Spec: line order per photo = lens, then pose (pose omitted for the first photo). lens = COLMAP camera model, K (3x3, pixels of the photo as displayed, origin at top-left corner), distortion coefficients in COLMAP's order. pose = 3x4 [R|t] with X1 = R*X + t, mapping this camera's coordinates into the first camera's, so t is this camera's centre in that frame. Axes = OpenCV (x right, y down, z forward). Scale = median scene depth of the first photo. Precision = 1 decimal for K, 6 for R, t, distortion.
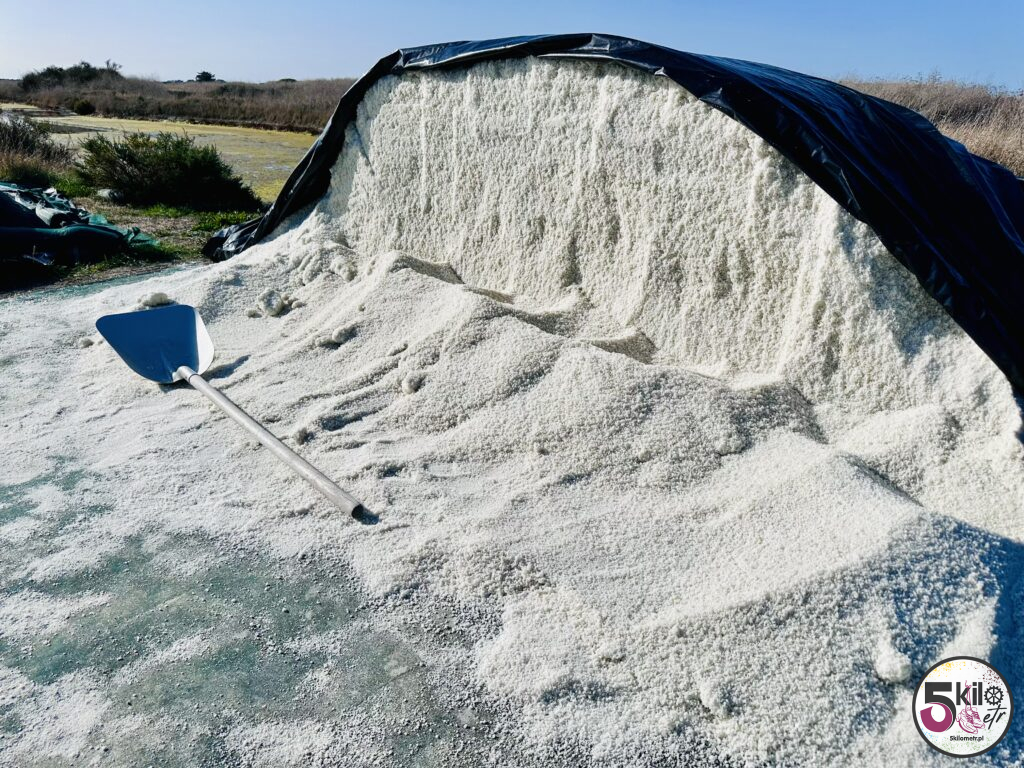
lens RADIAL K [[729.3, 0, 511.7], [0, 729.3, 383.9], [0, 0, 1]] dist [-0.008712, -0.005694]
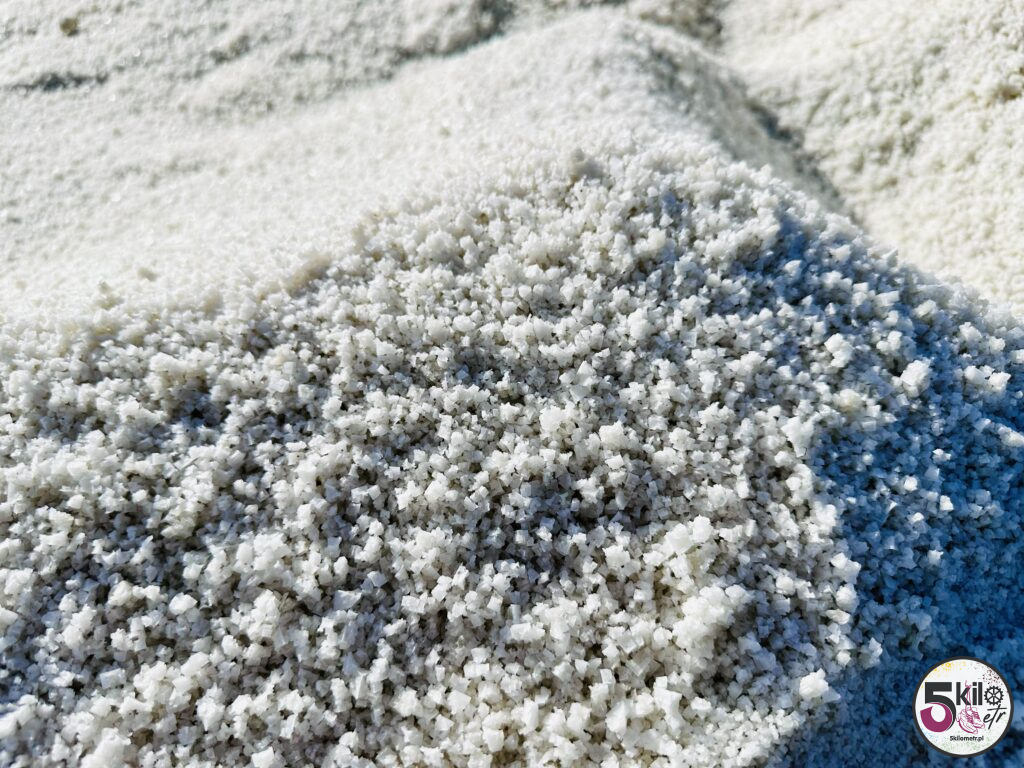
lens RADIAL K [[729.3, 0, 513.1], [0, 729.3, 385.8], [0, 0, 1]] dist [-0.008712, -0.005694]
pose [[0.965134, 0.186010, -0.184164, 0.618575], [-0.123162, 0.943530, 0.307542, 0.191850], [0.230970, -0.274137, 0.933542, 0.854872]]
